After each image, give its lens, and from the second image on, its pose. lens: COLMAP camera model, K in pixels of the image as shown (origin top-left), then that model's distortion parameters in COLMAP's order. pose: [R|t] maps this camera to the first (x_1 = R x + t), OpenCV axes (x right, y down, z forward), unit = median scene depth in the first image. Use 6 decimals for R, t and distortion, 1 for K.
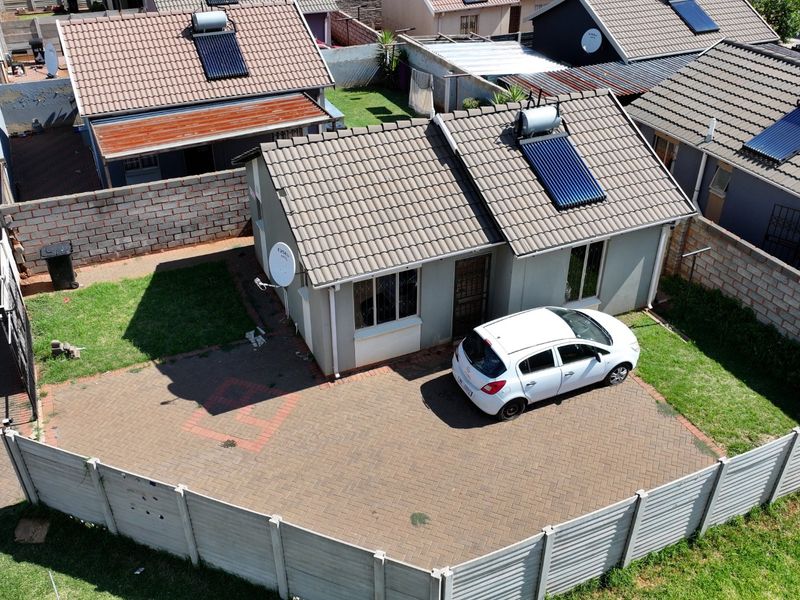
lens RADIAL K [[744.5, 0, 404.0], [0, 744.5, 296.4], [0, 0, 1]] dist [0.009060, -0.007028]
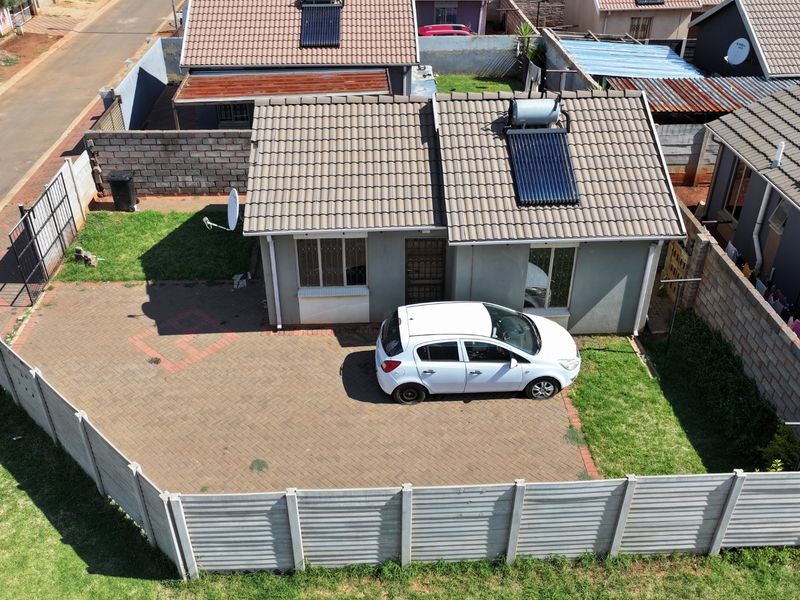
lens RADIAL K [[744.5, 0, 404.0], [0, 744.5, 296.4], [0, 0, 1]] dist [0.009060, -0.007028]
pose [[0.929359, 0.198867, -0.311038, 0.348701], [-0.199596, 0.979424, 0.029831, -0.001317], [0.310571, 0.034358, 0.949929, 0.053009]]
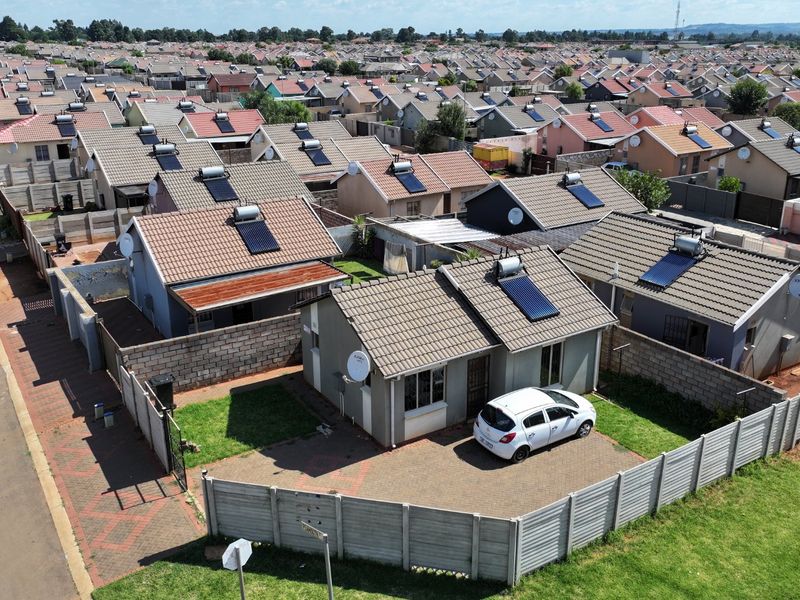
lens RADIAL K [[744.5, 0, 404.0], [0, 744.5, 296.4], [0, 0, 1]] dist [0.009060, -0.007028]
pose [[0.989532, -0.053465, 0.134046, -0.218513], [0.082970, 0.970749, -0.225303, 0.134274], [-0.118079, 0.234067, 0.965023, -0.383292]]
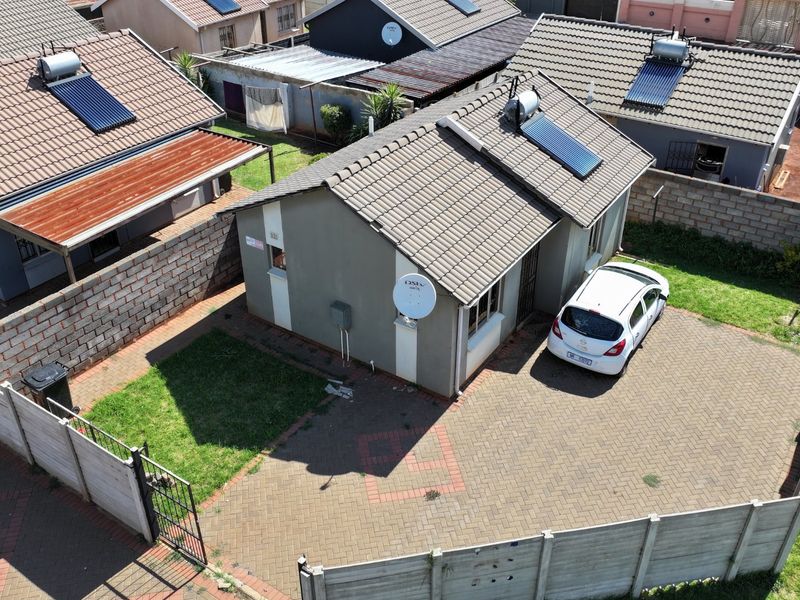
lens RADIAL K [[744.5, 0, 404.0], [0, 744.5, 296.4], [0, 0, 1]] dist [0.009060, -0.007028]
pose [[0.850052, -0.284339, 0.443353, -0.490407], [0.284519, 0.956271, 0.067777, -0.091282], [-0.443238, 0.068529, 0.893781, 0.134405]]
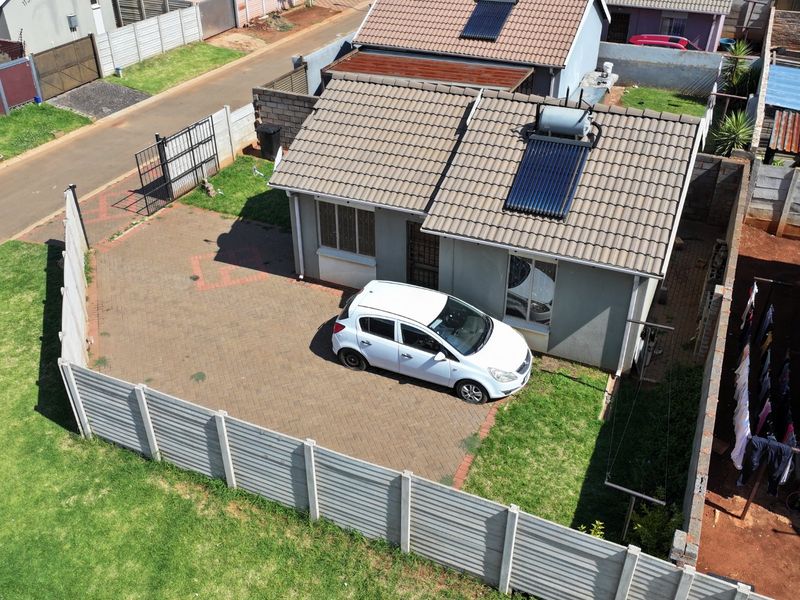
lens RADIAL K [[744.5, 0, 404.0], [0, 744.5, 296.4], [0, 0, 1]] dist [0.009060, -0.007028]
pose [[0.657732, 0.403584, -0.636009, 0.684212], [-0.404329, 0.901563, 0.153954, -0.097912], [0.635536, 0.155897, 0.756168, 0.205058]]
